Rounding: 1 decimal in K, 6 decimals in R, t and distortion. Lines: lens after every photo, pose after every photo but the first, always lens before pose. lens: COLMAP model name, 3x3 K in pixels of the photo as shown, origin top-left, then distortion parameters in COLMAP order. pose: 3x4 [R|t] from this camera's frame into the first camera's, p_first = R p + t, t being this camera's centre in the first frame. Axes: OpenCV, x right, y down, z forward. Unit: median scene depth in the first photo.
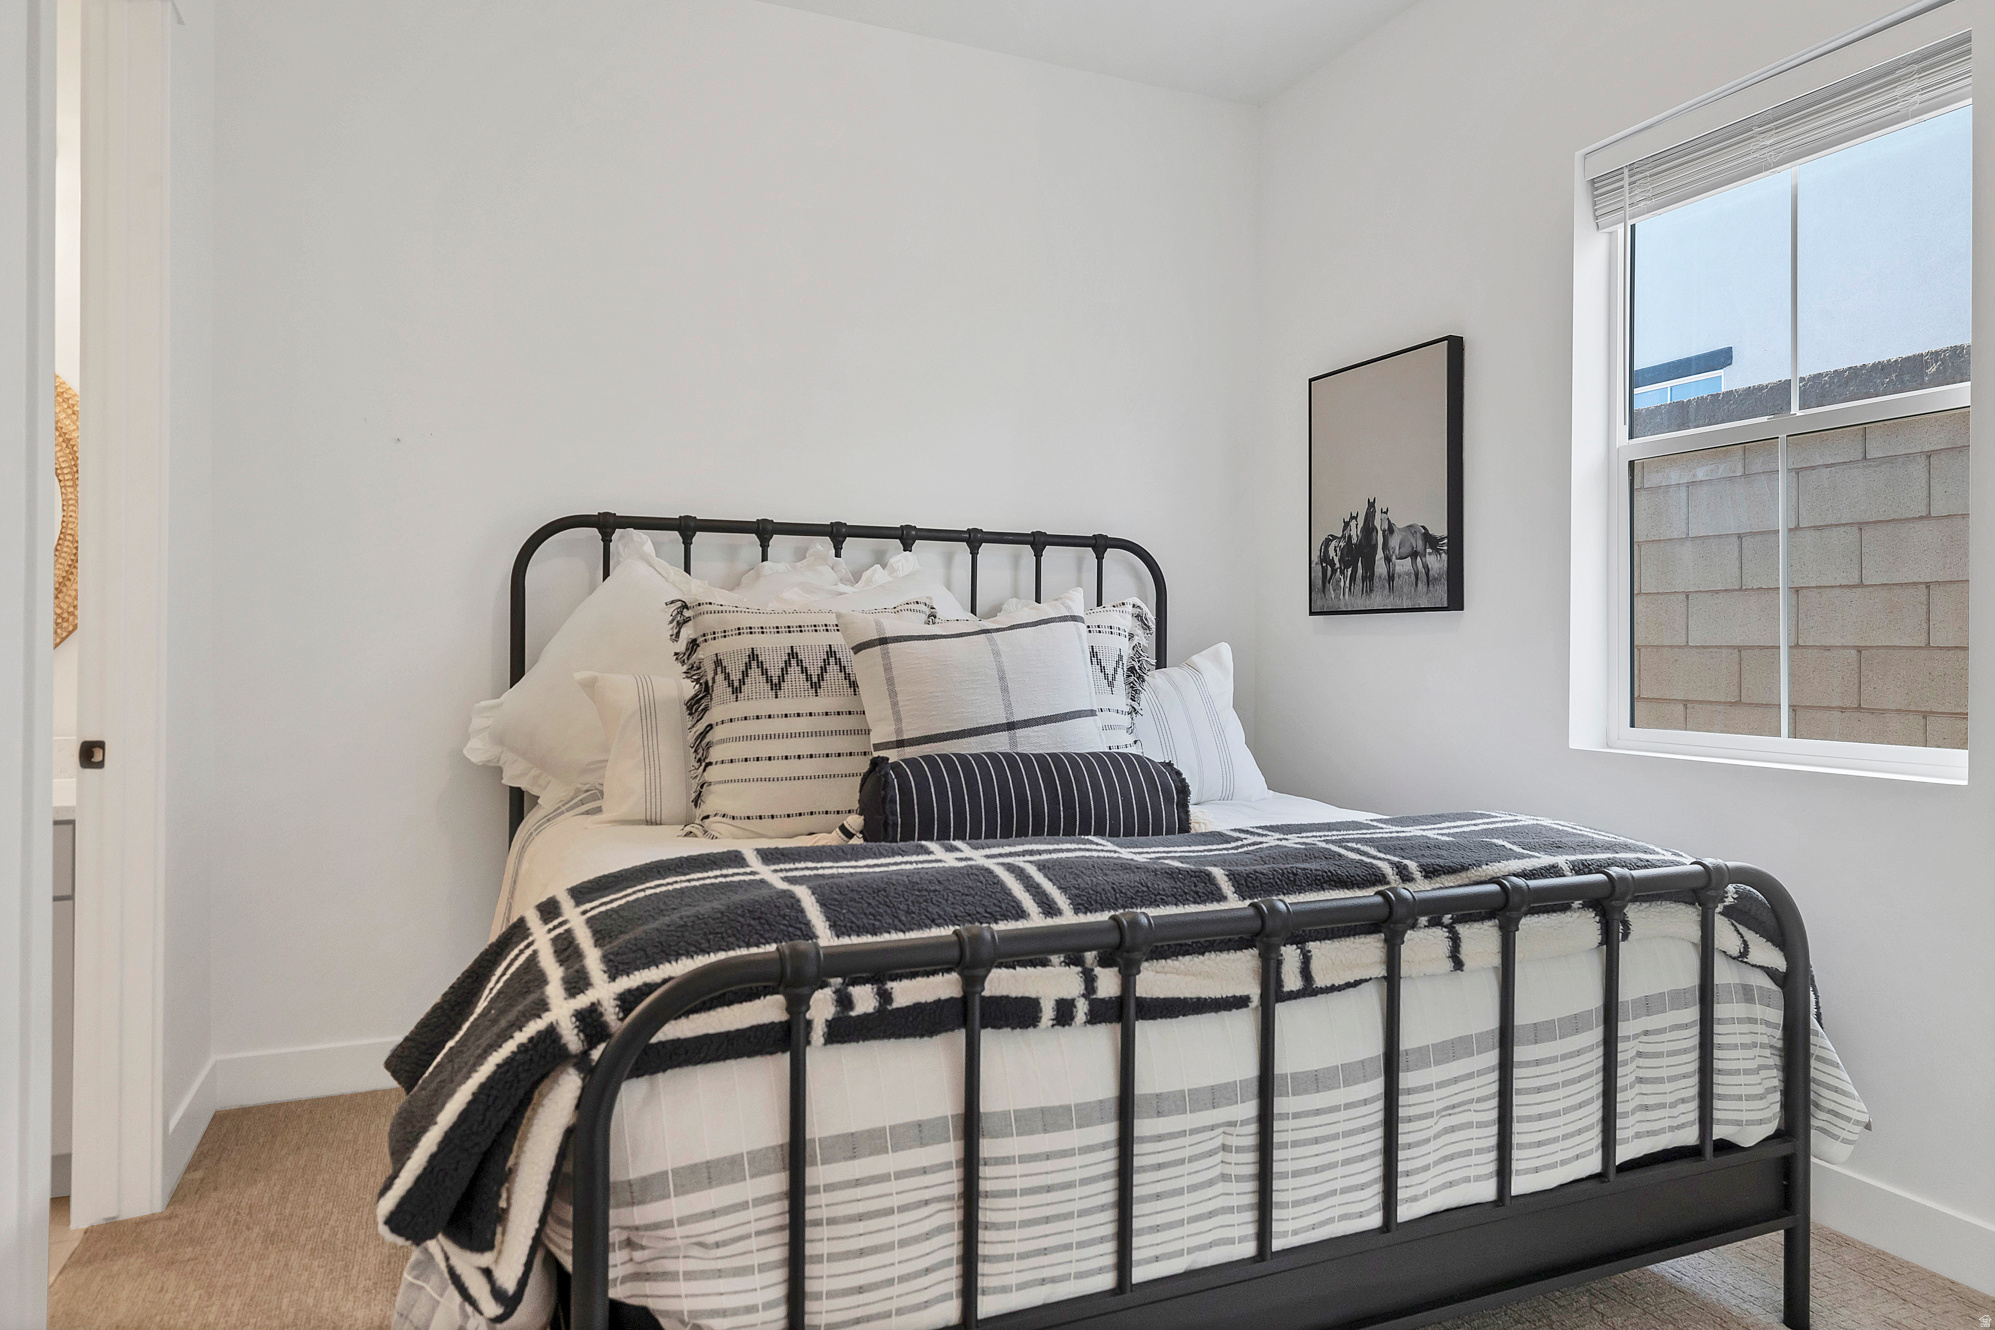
lens RADIAL K [[1241.9, 0, 980.6], [0, 1241.9, 649.9], [0, 0, 1]] dist [-0.009917, -0.001420]
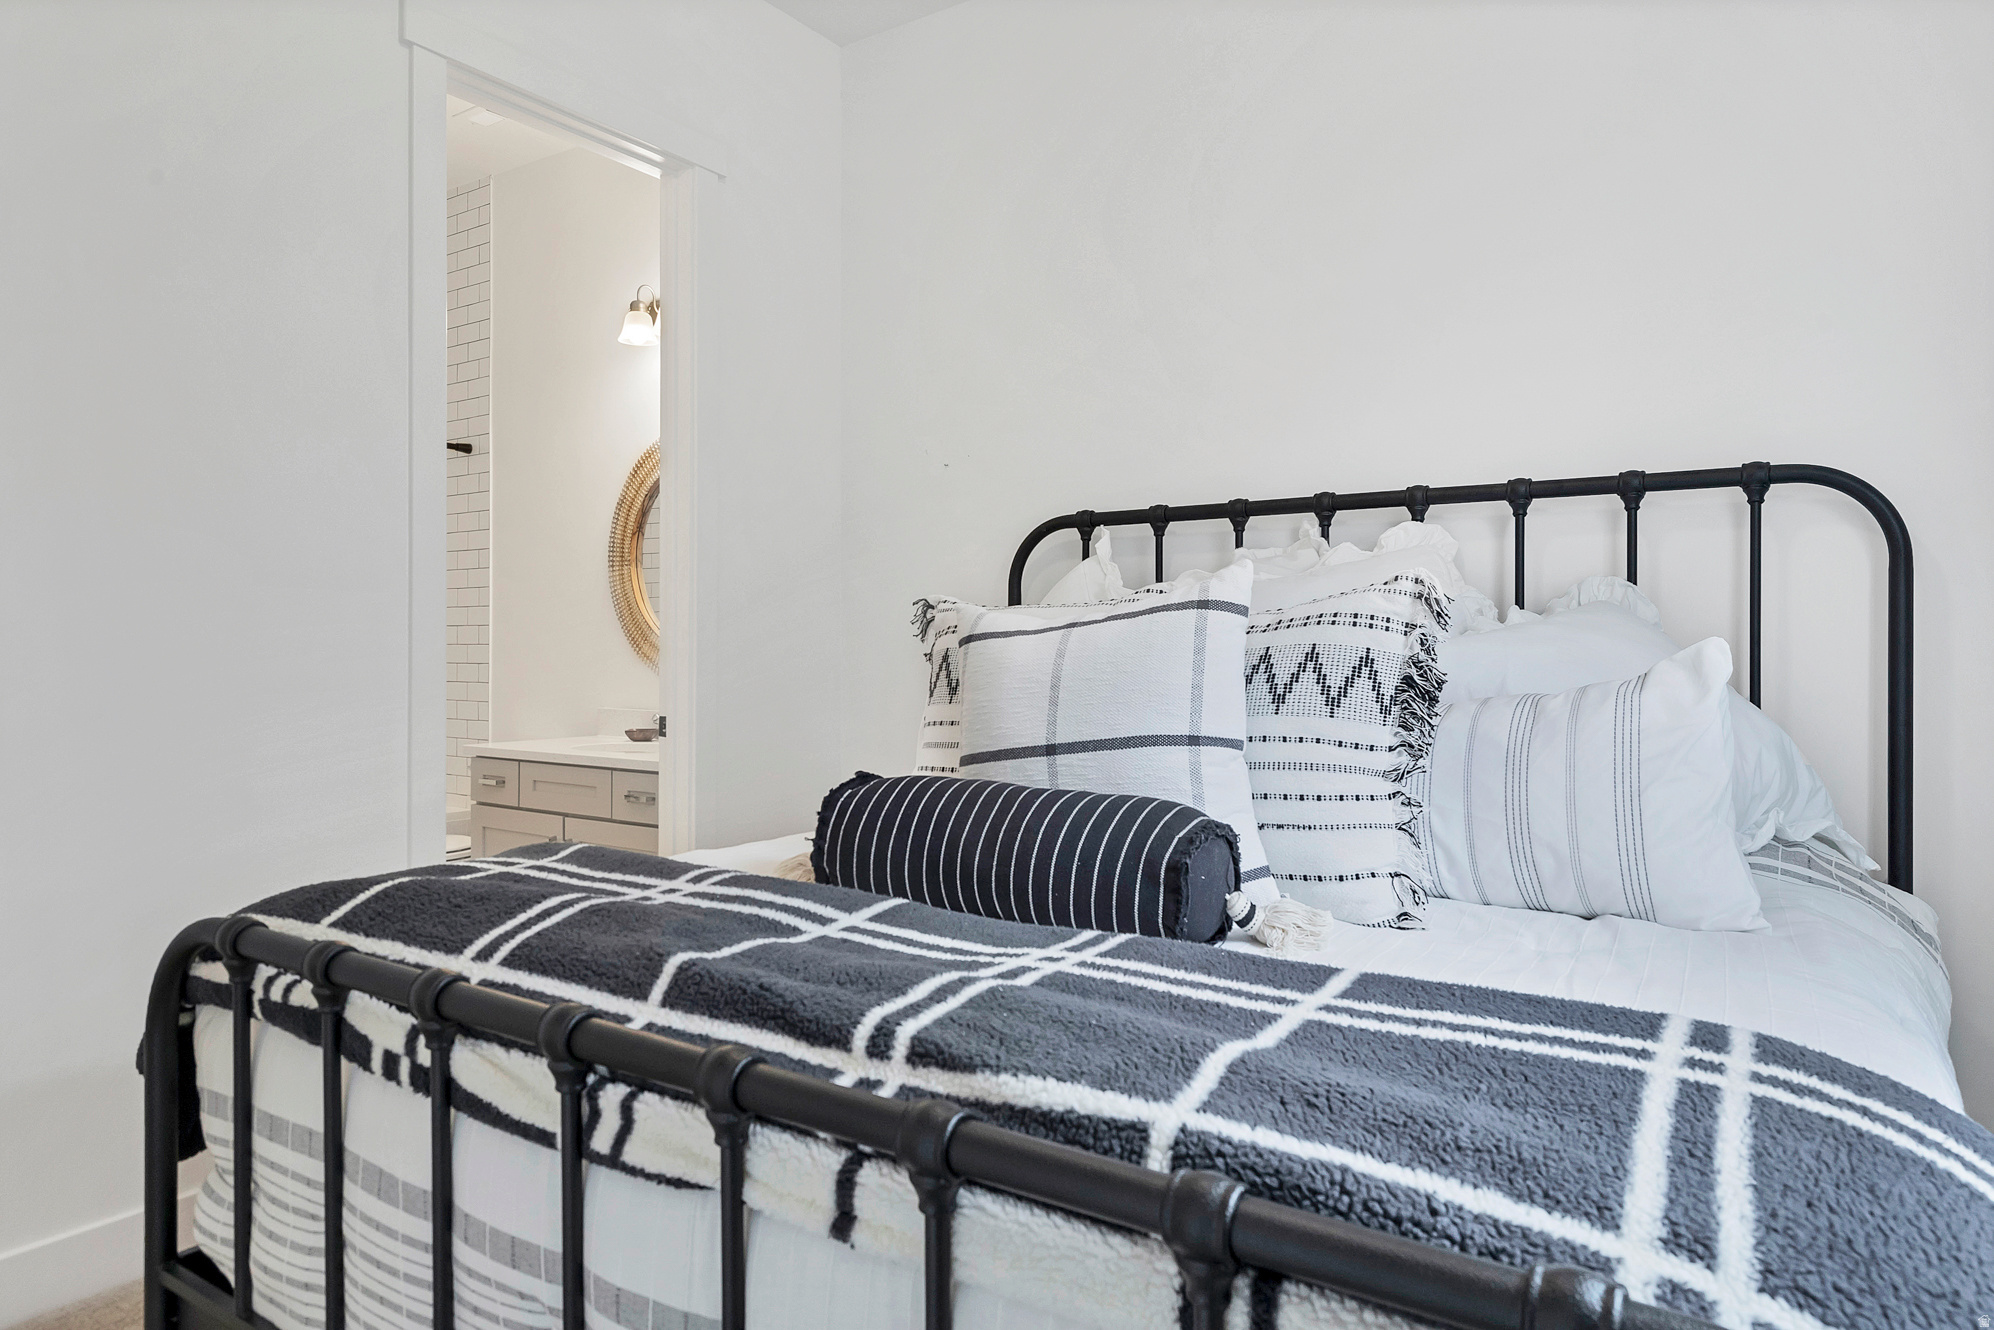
lens RADIAL K [[1241.2, 0, 982.4], [0, 1241.2, 669.0], [0, 0, 1]] dist [-0.009917, -0.001420]
pose [[0.539251, 0.008265, -0.842105, 0.590513], [-0.002342, 0.999963, 0.008315, 0.005562], [0.842142, -0.002512, 0.539250, 0.522017]]
